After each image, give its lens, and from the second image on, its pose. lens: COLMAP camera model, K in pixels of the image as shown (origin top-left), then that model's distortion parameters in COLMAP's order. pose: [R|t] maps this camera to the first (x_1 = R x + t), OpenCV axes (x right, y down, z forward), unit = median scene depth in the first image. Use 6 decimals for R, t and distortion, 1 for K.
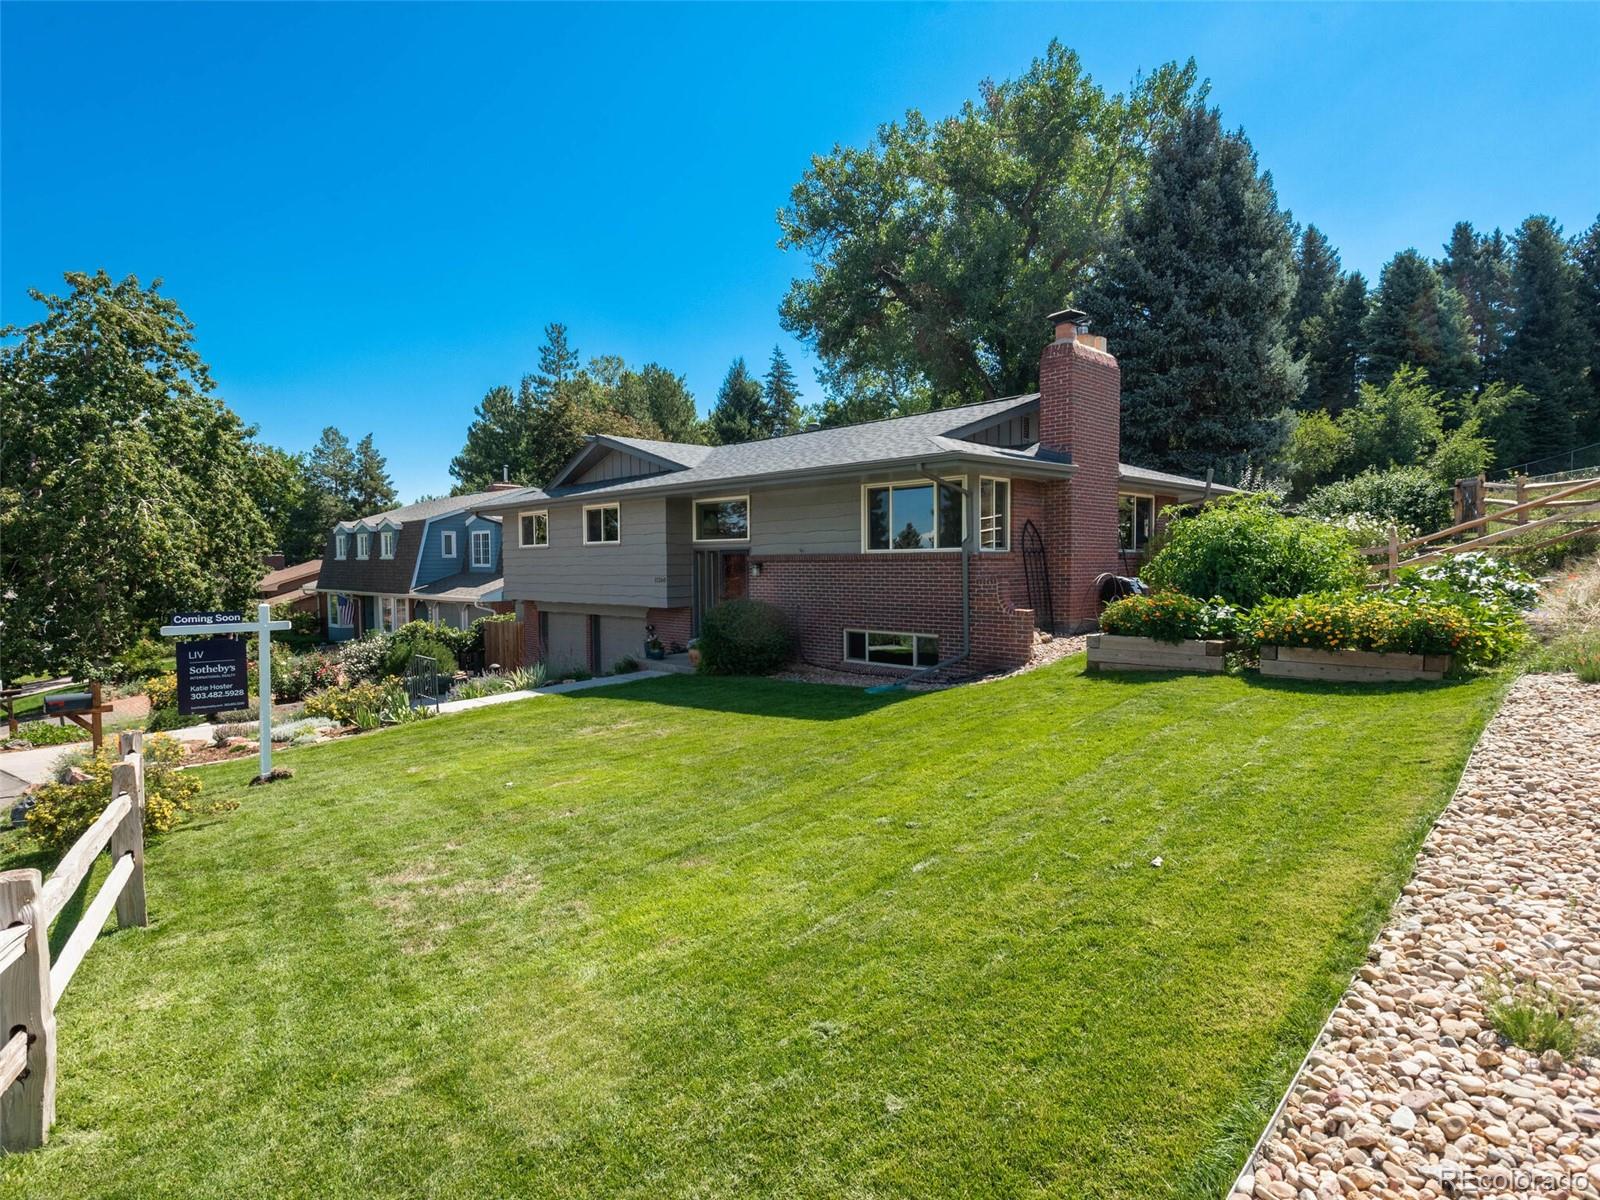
lens RADIAL K [[835.4, 0, 791.3], [0, 835.4, 598.4], [0, 0, 1]] dist [0.016435, -0.001871]
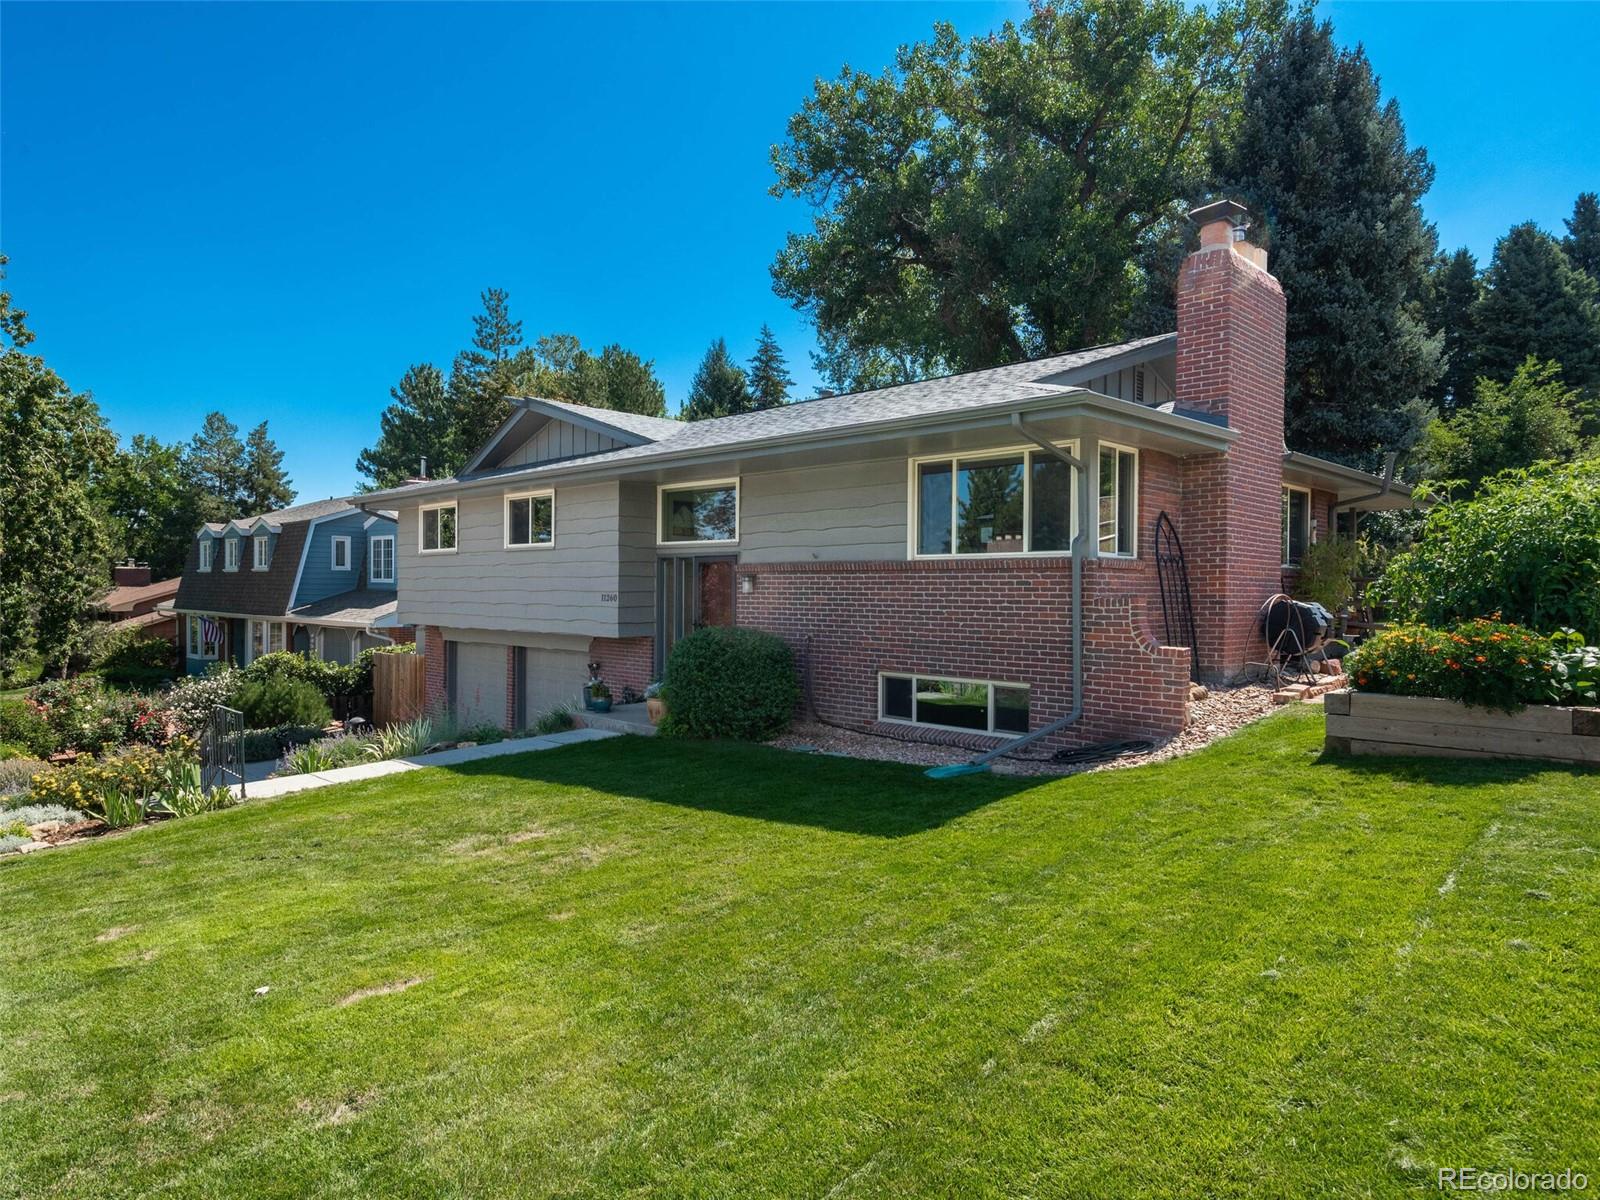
lens RADIAL K [[957.4, 0, 789.2], [0, 957.4, 598.4], [0, 0, 1]] dist [0.032028, -0.019143]
pose [[0.999720, 0.015281, 0.018083, -0.011697], [-0.014638, 0.999273, -0.035199, 0.002540], [-0.018608, 0.034924, 0.999217, 0.111475]]
